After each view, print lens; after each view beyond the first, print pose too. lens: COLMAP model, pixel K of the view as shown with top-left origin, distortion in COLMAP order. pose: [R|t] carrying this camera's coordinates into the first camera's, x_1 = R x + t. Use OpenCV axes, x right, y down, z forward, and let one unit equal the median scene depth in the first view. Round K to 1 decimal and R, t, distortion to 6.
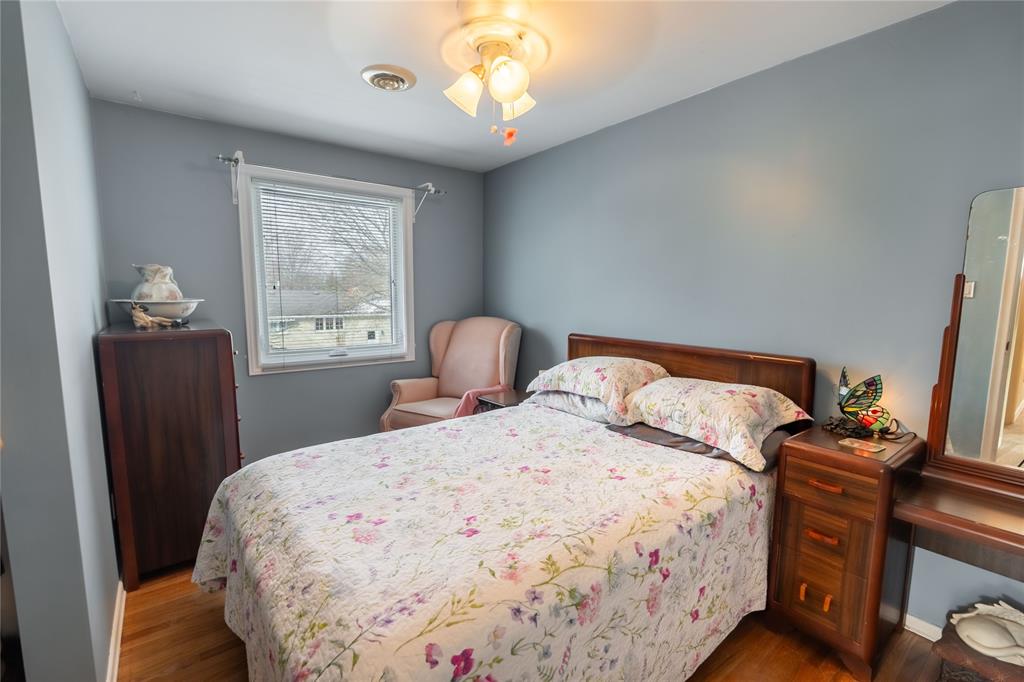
lens RADIAL K [[454.5, 0, 509.1], [0, 454.5, 344.5], [0, 0, 1]] dist [-0.000653, 0.000216]
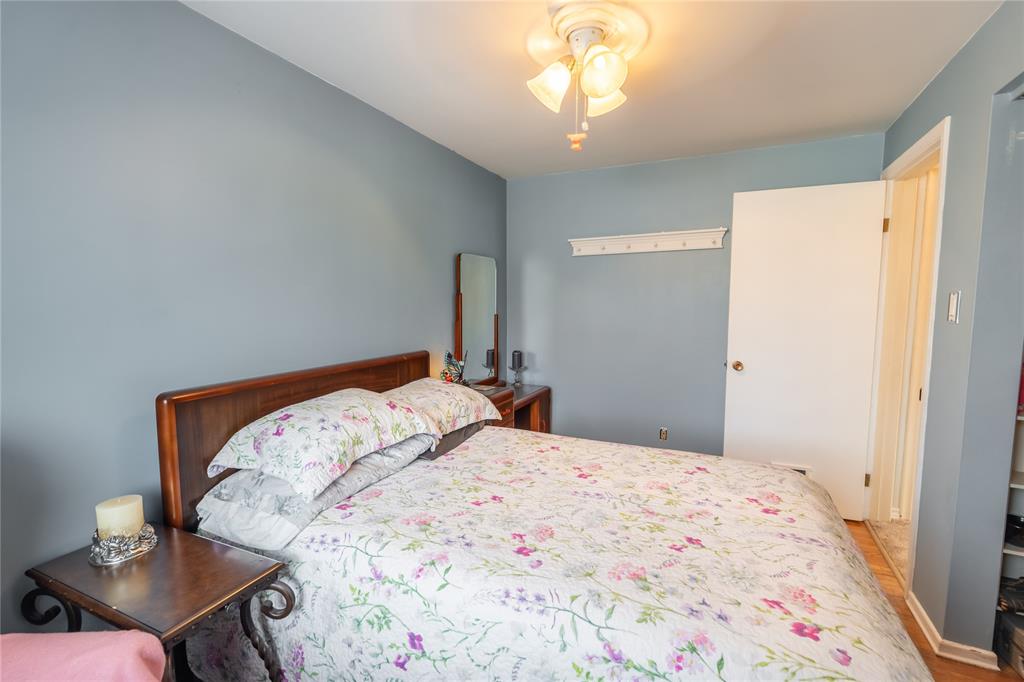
lens RADIAL K [[454.5, 0, 509.1], [0, 454.5, 344.5], [0, 0, 1]] dist [-0.000653, 0.000216]
pose [[-0.455268, -0.086475, 0.886145, -0.676803], [0.101618, 0.983722, 0.148205, -0.166065], [-0.884537, 0.157521, -0.439070, 1.351787]]
